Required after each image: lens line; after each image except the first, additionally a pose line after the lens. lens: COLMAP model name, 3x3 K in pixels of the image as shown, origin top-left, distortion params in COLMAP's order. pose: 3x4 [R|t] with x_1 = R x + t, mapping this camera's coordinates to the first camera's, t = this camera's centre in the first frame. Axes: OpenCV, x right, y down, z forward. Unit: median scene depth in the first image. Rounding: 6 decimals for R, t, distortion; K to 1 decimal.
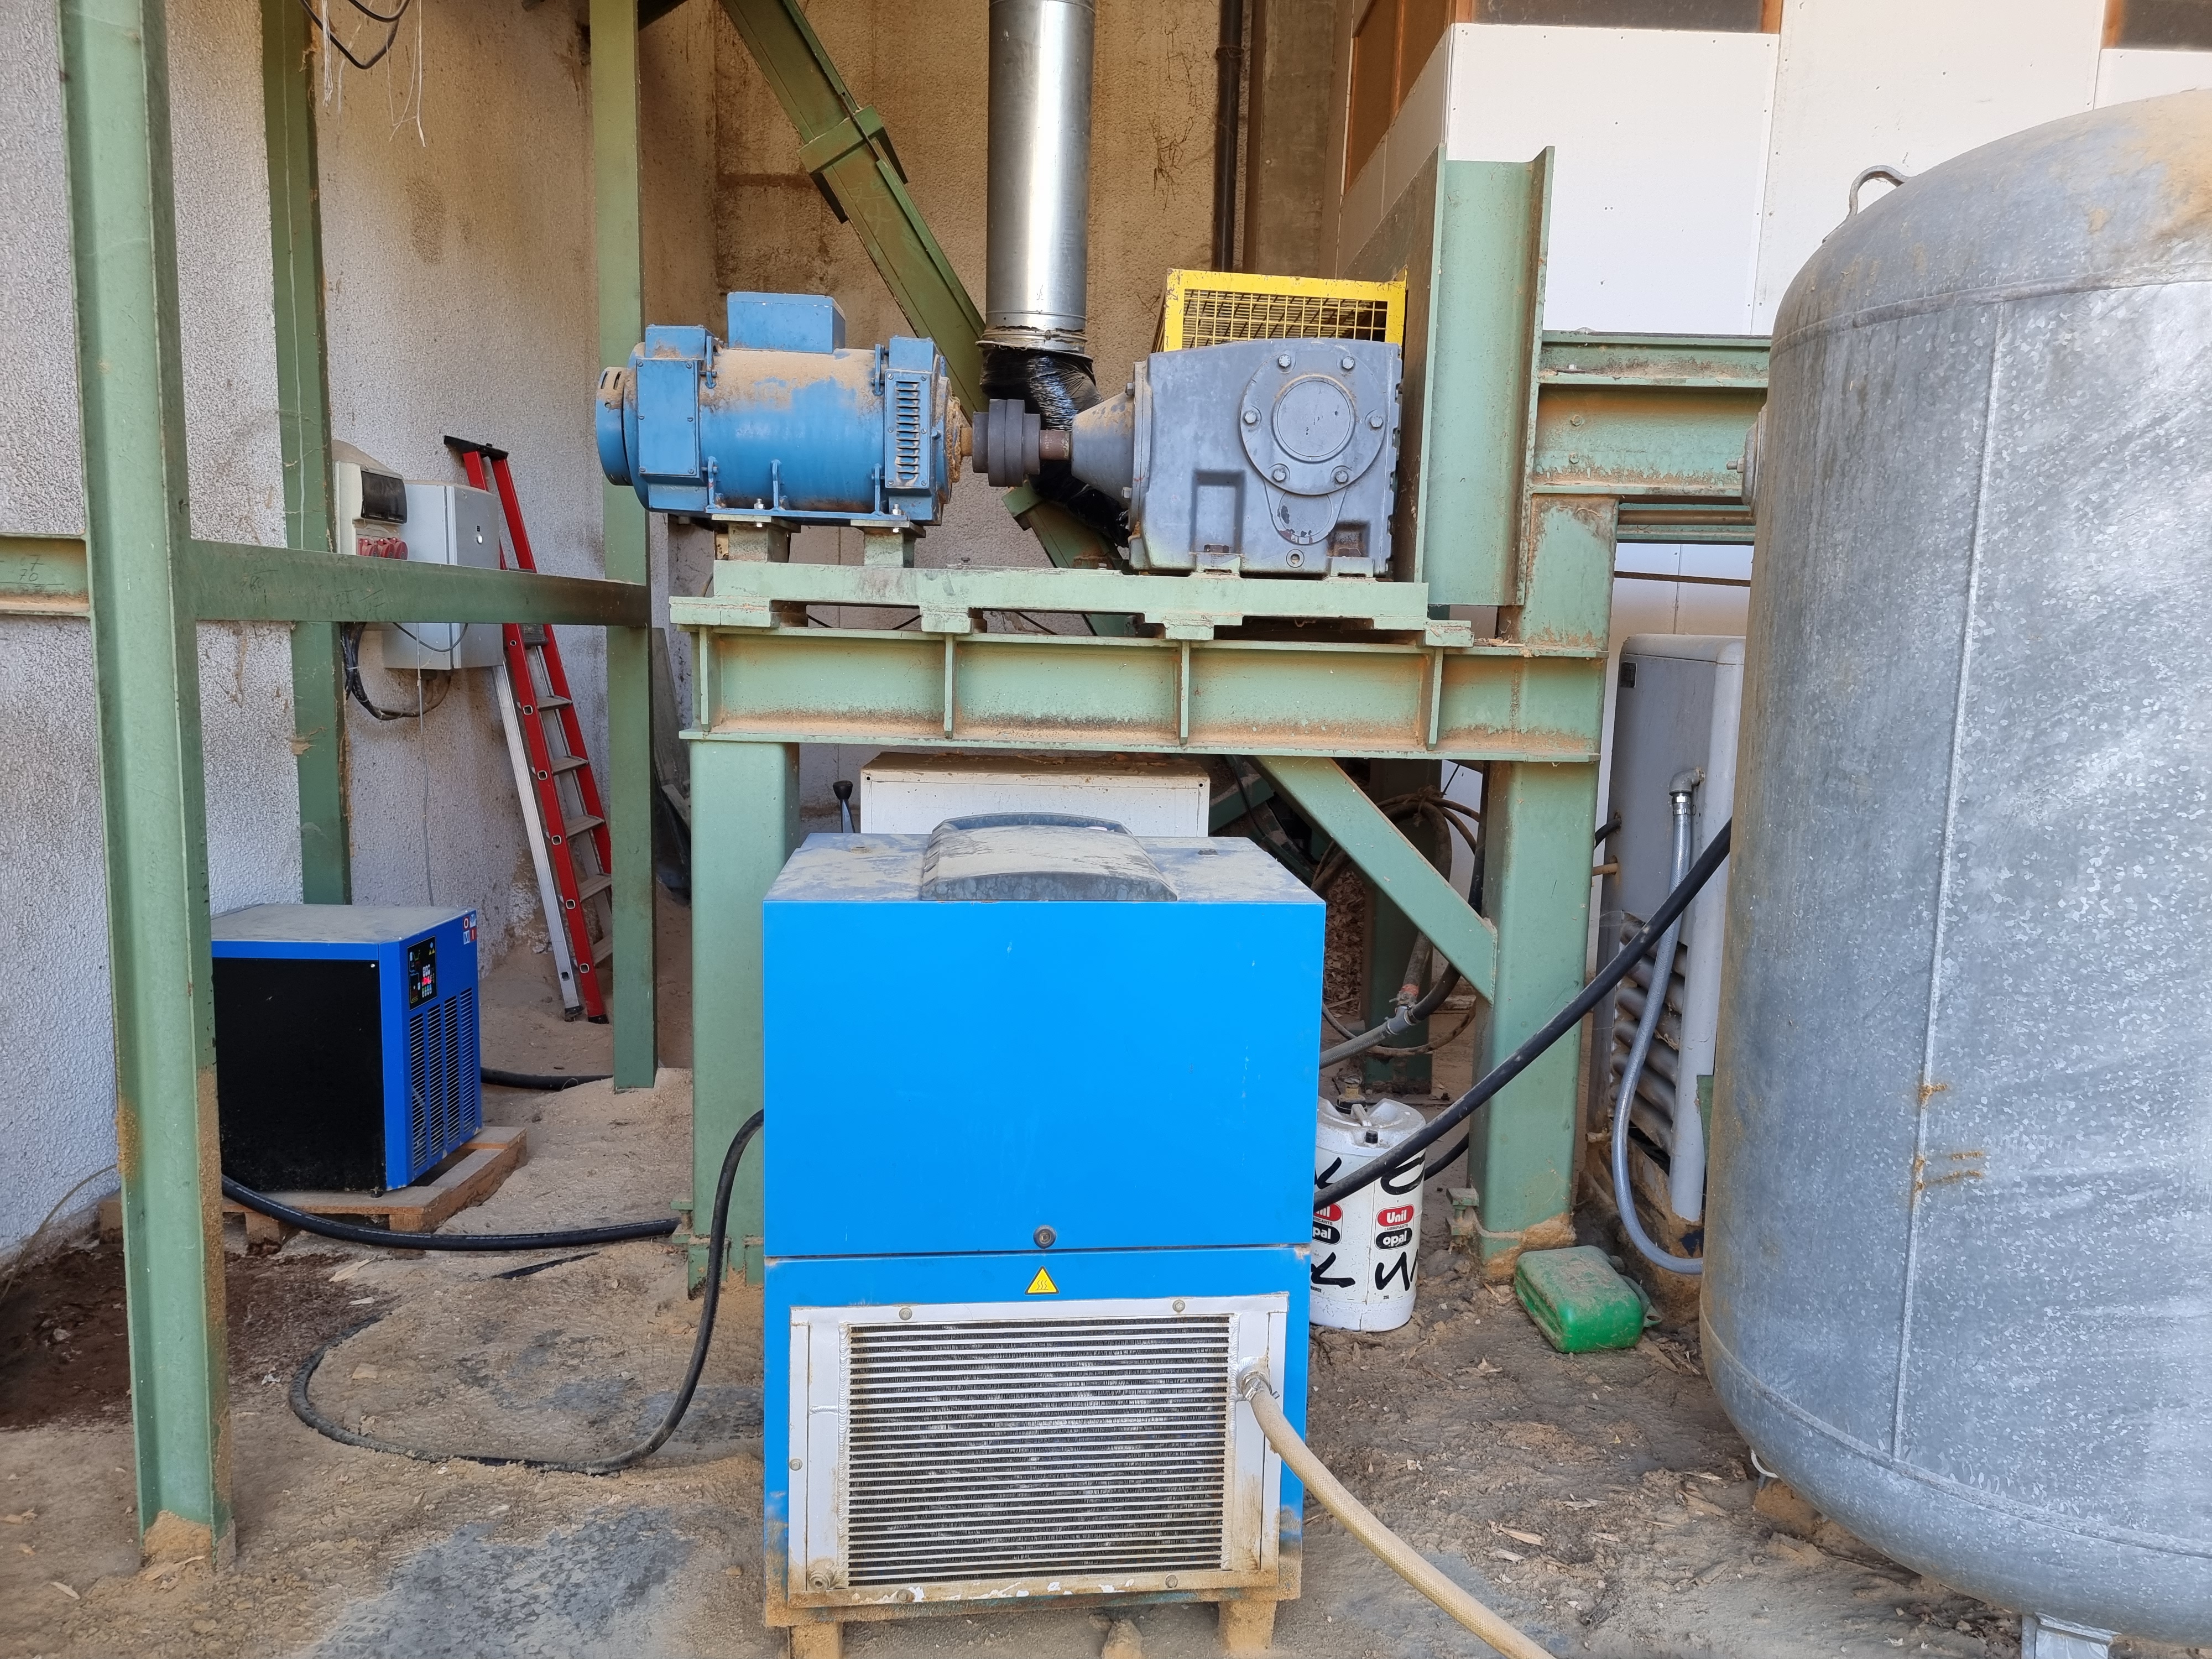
lens RADIAL K [[1526.9, 0, 1106.0], [0, 1526.9, 829.5], [0, 0, 1]] dist [0.061082, -0.039740]
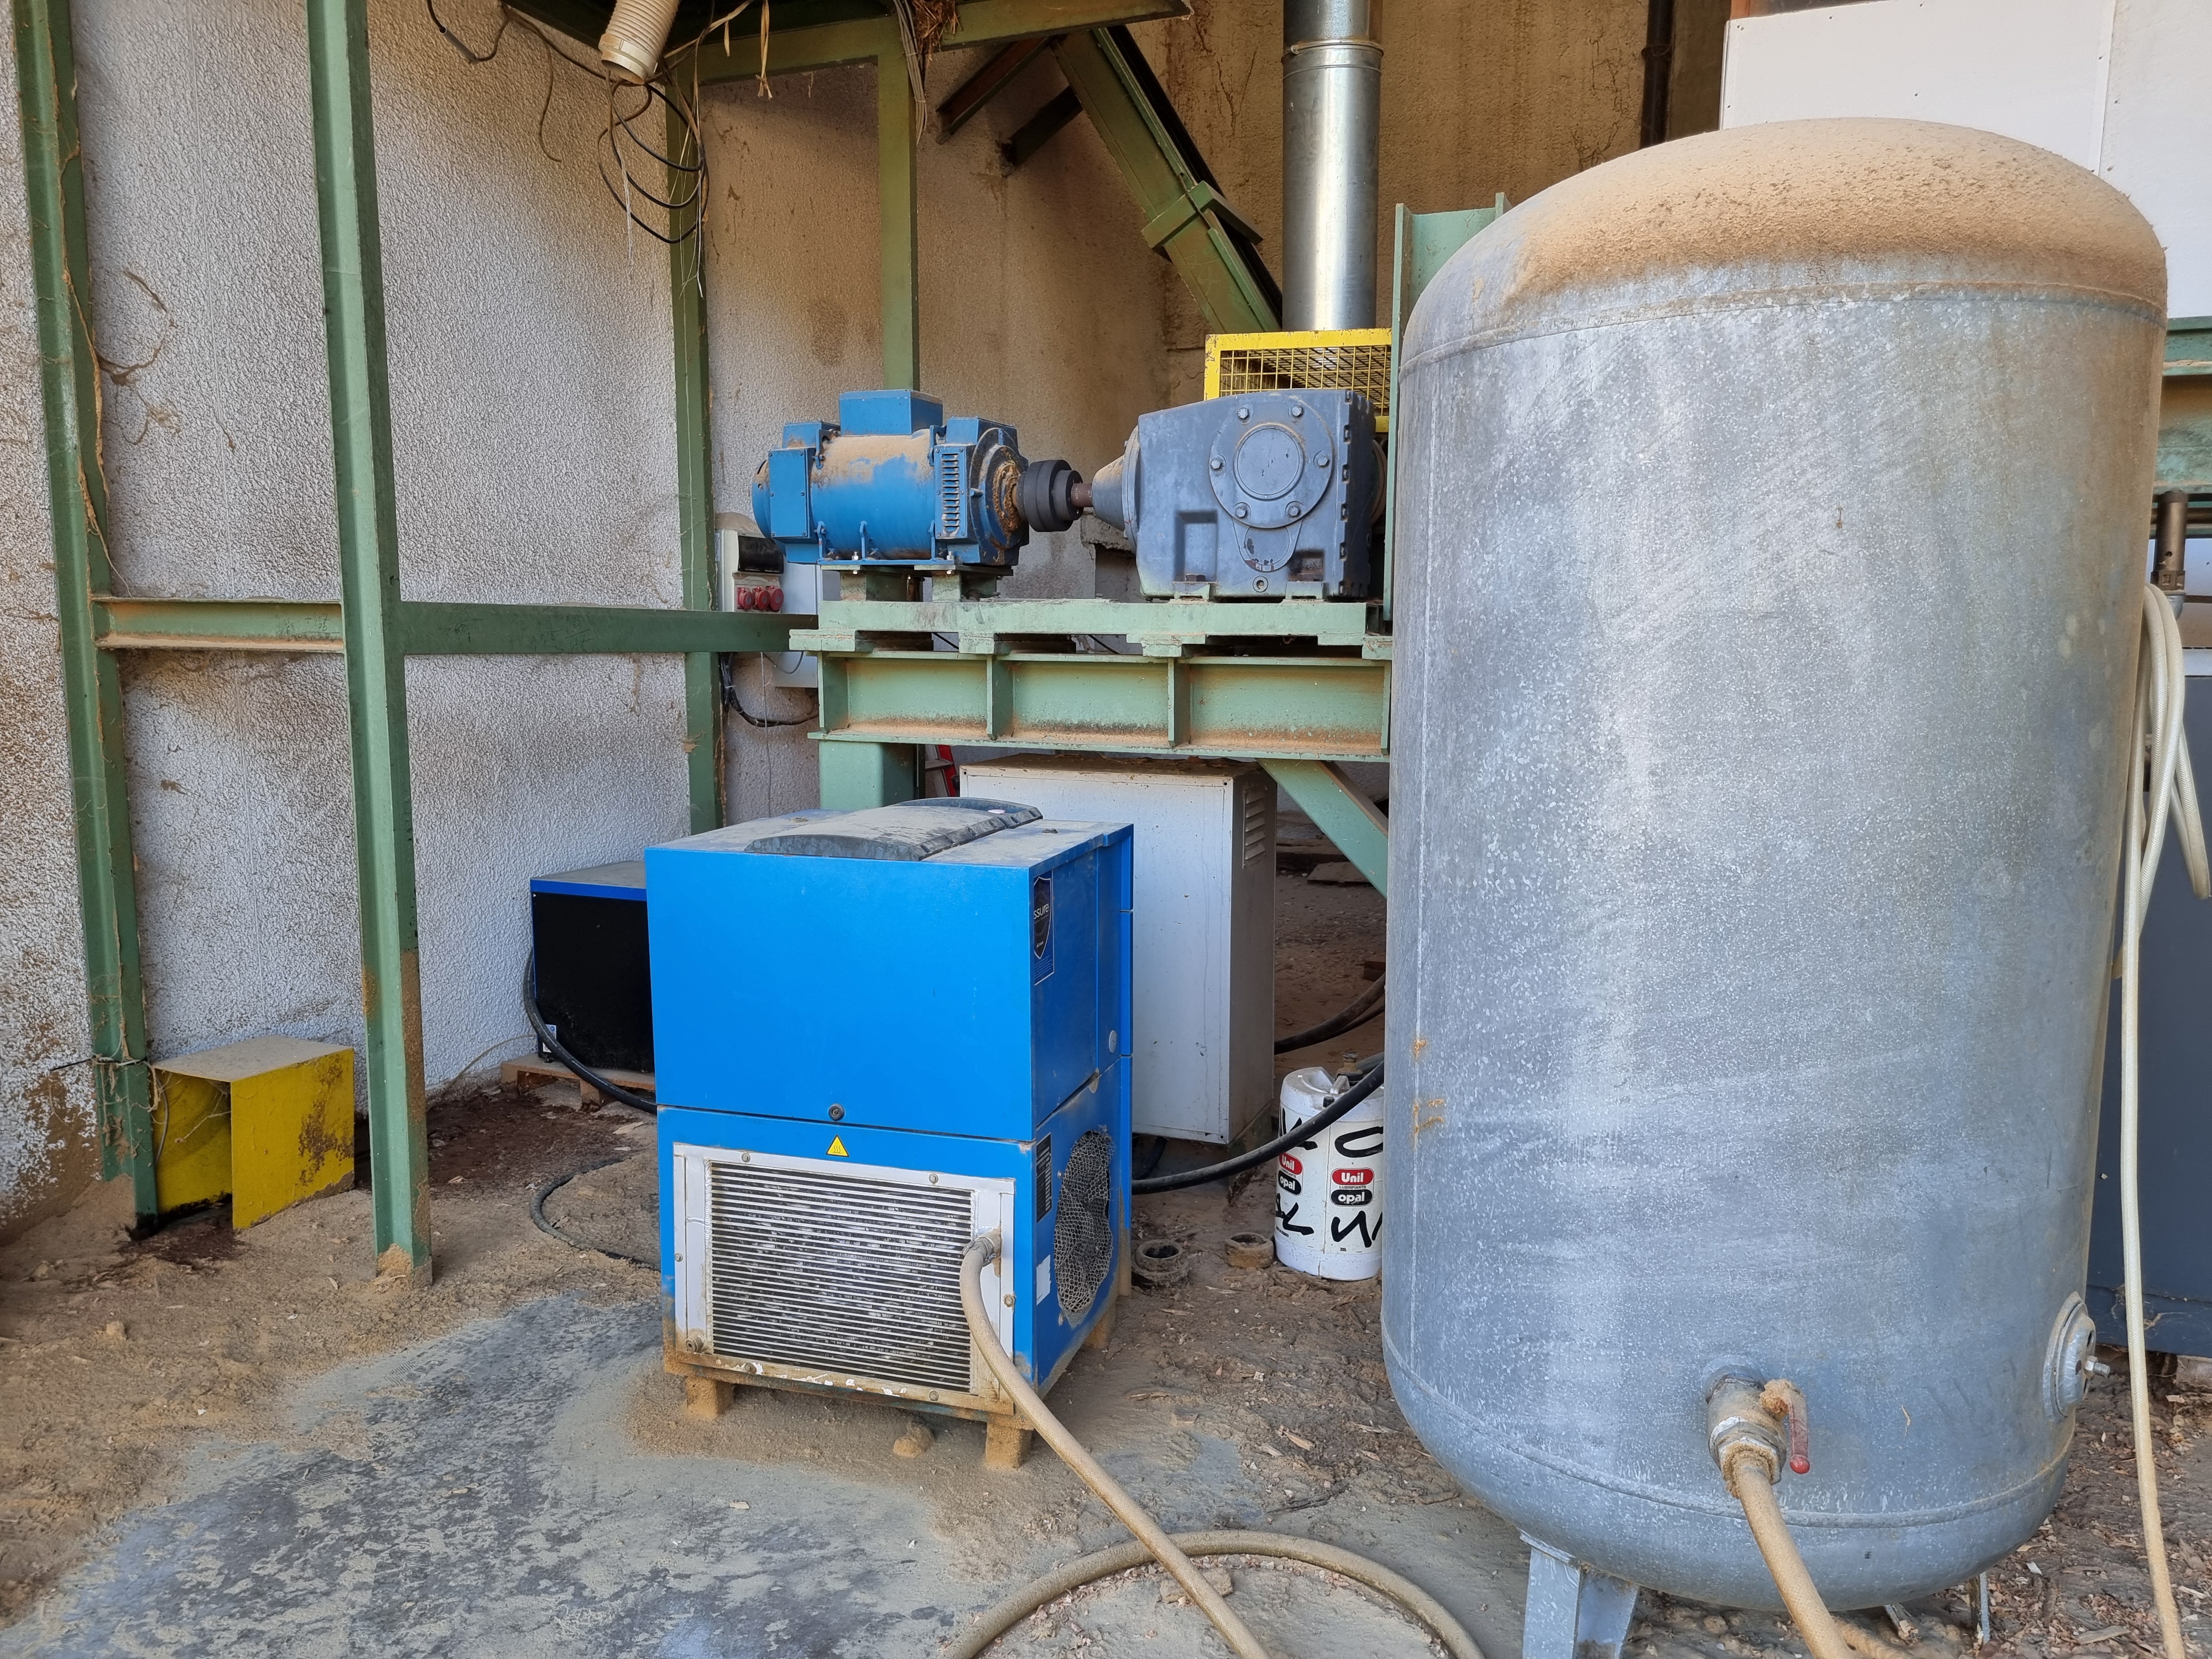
lens RADIAL K [[1566.7, 0, 1182.1], [0, 1566.7, 838.4], [0, 0, 1]] dist [0.056409, -0.004878]
pose [[0.916788, 0.032183, -0.398076, 0.550013], [-0.035060, 0.999385, 0.000053, 0.014006], [0.397833, 0.013908, 0.917352, -0.092075]]
